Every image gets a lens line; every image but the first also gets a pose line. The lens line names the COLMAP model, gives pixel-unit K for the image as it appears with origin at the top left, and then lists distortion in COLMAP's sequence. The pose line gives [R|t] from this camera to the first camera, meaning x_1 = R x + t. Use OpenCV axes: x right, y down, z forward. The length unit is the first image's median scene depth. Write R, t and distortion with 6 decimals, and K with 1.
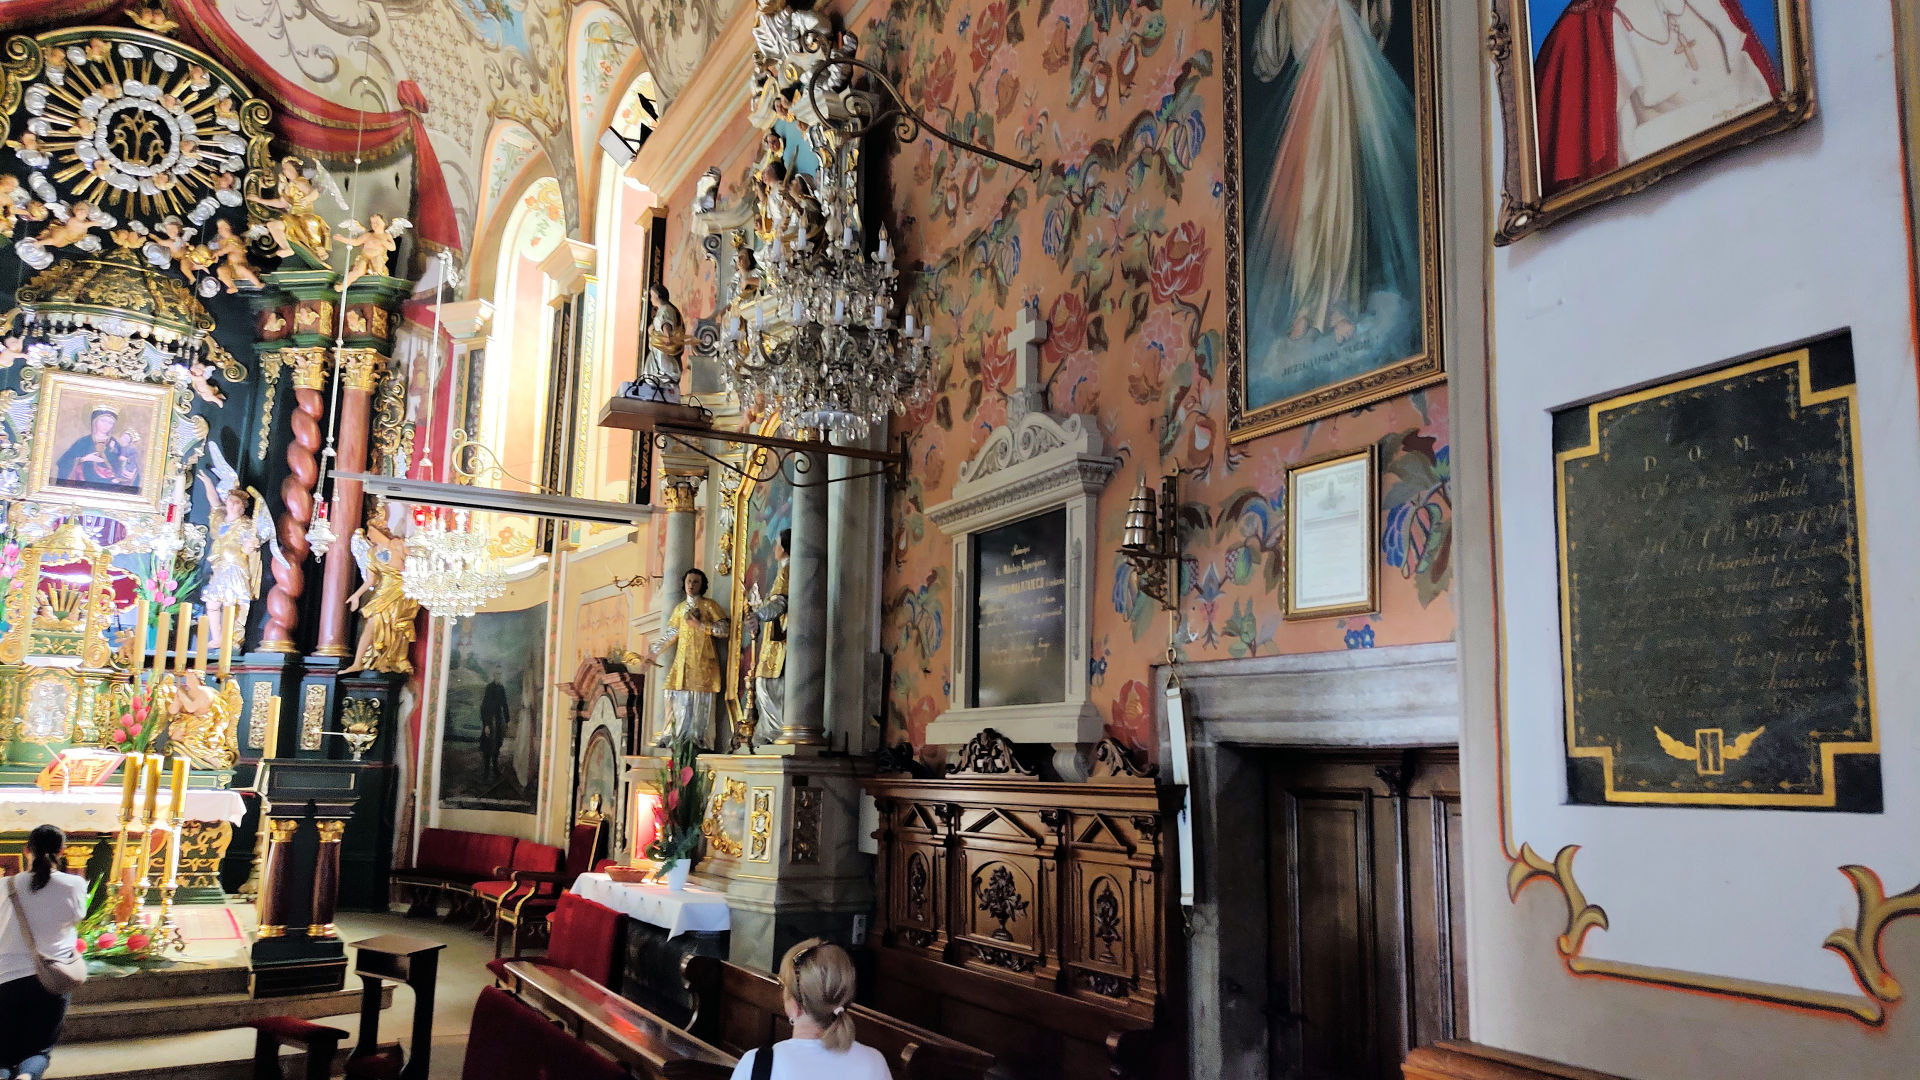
lens RADIAL K [[1422.2, 0, 972.2], [0, 1422.2, 541.7], [0, 0, 1]] dist [0.115398, -0.180621]
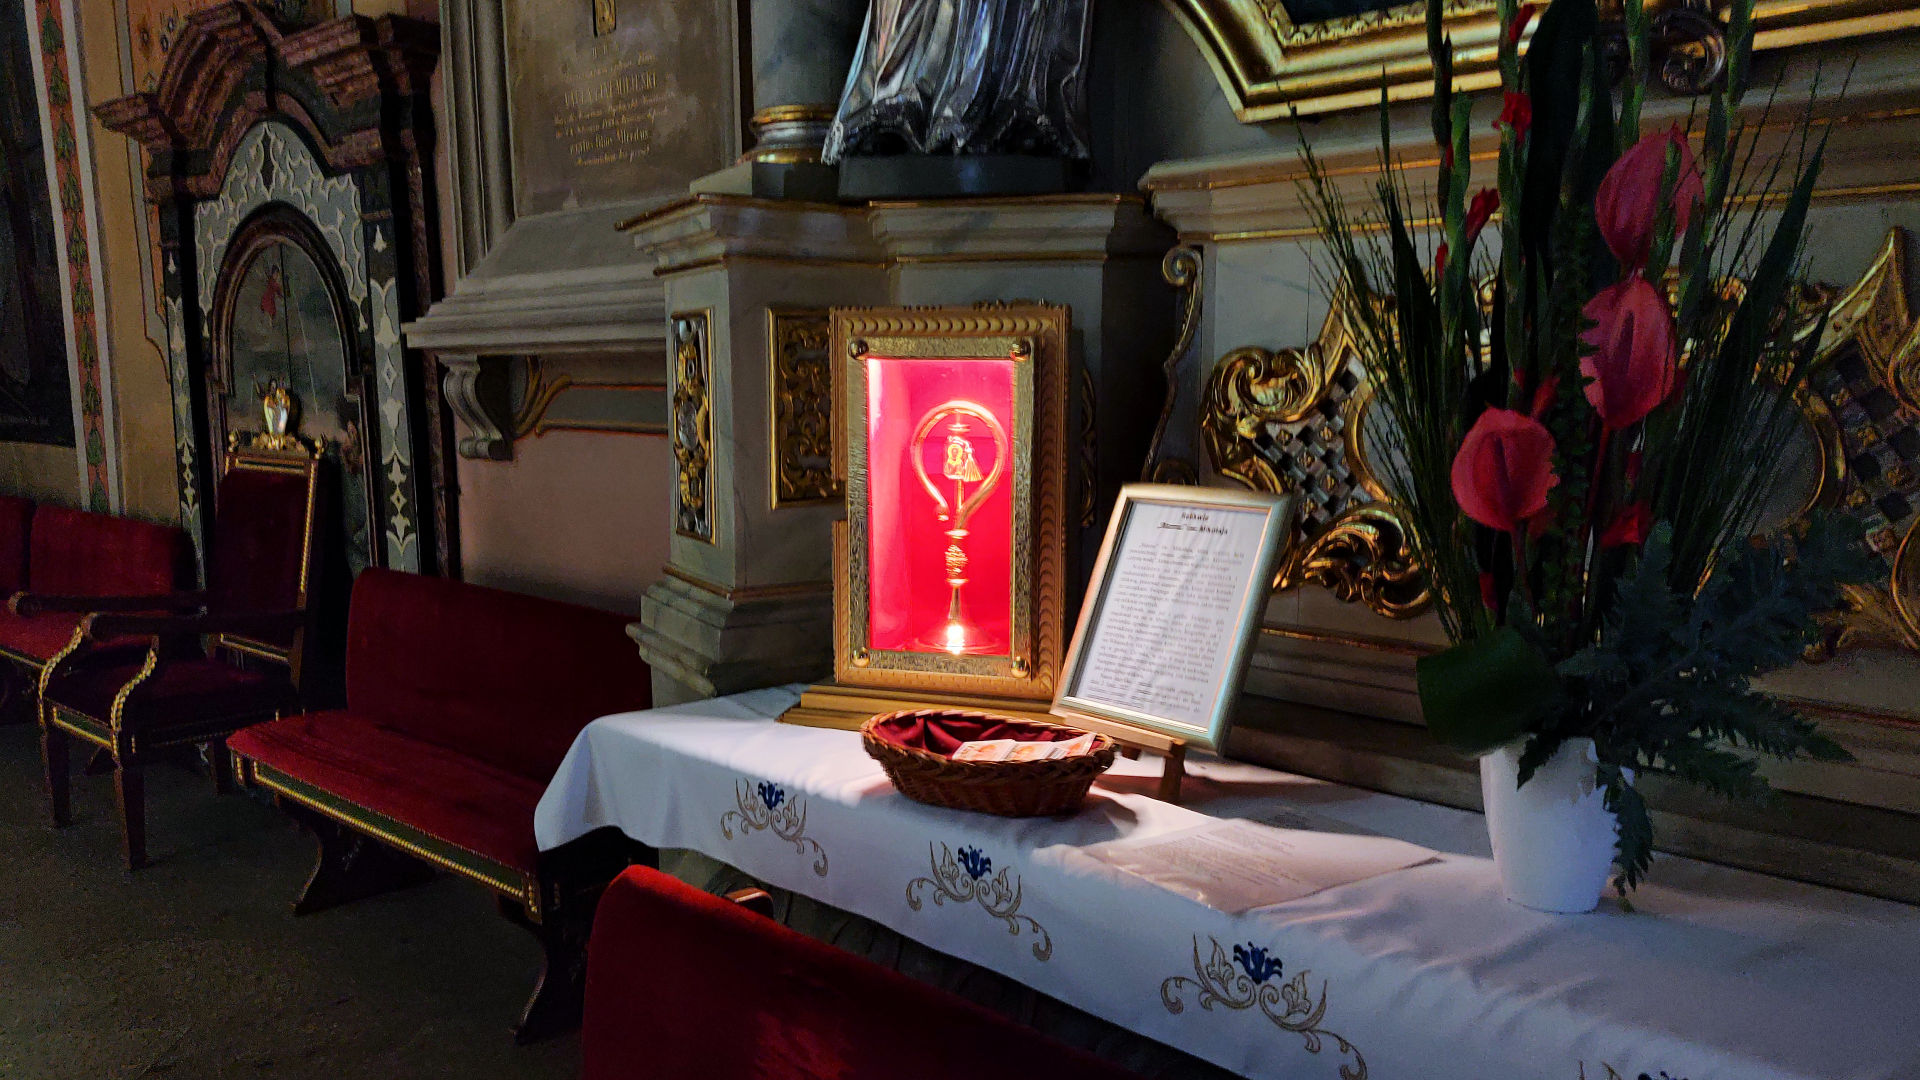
lens RADIAL K [[1398.9, 0, 953.1], [0, 1398.9, 552.1], [0, 0, 1]] dist [0.110191, -0.180528]
pose [[0.947331, -0.075284, 0.311280, -0.205925], [-0.019068, 0.956994, 0.289481, 0.101275], [-0.319687, -0.280170, 0.905155, 0.573211]]
